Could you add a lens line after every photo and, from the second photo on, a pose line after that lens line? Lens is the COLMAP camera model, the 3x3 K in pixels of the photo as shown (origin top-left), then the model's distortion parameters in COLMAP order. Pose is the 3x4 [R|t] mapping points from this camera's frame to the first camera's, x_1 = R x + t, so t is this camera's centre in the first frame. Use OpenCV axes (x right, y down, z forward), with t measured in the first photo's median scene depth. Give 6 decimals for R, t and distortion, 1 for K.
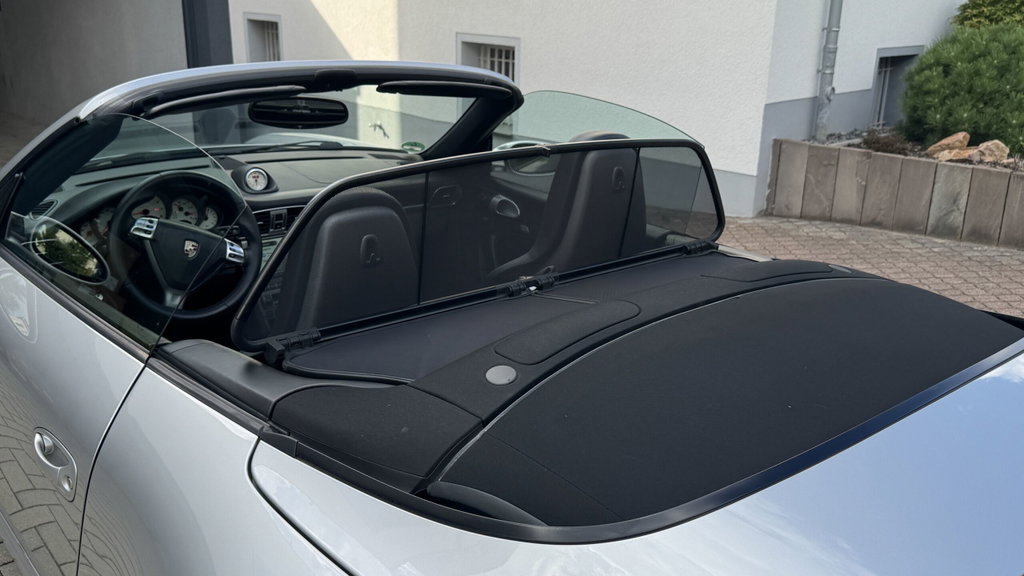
lens RADIAL K [[958.1, 0, 512.0], [0, 958.1, 288.0], [0, 0, 1]] dist [0.174601, -0.001617]
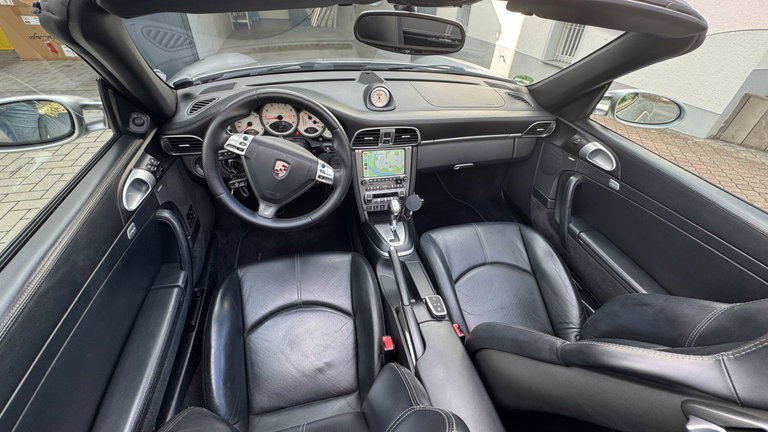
lens RADIAL K [[302.8, 0, 384.0], [0, 302.8, 216.0], [0, 0, 1]] dist [-0.001018, 0.000217]
pose [[0.886753, 0.297388, -0.353877, -0.084897], [-0.166959, 0.919943, 0.354724, -0.111357], [0.431038, -0.255470, 0.865414, 0.651974]]
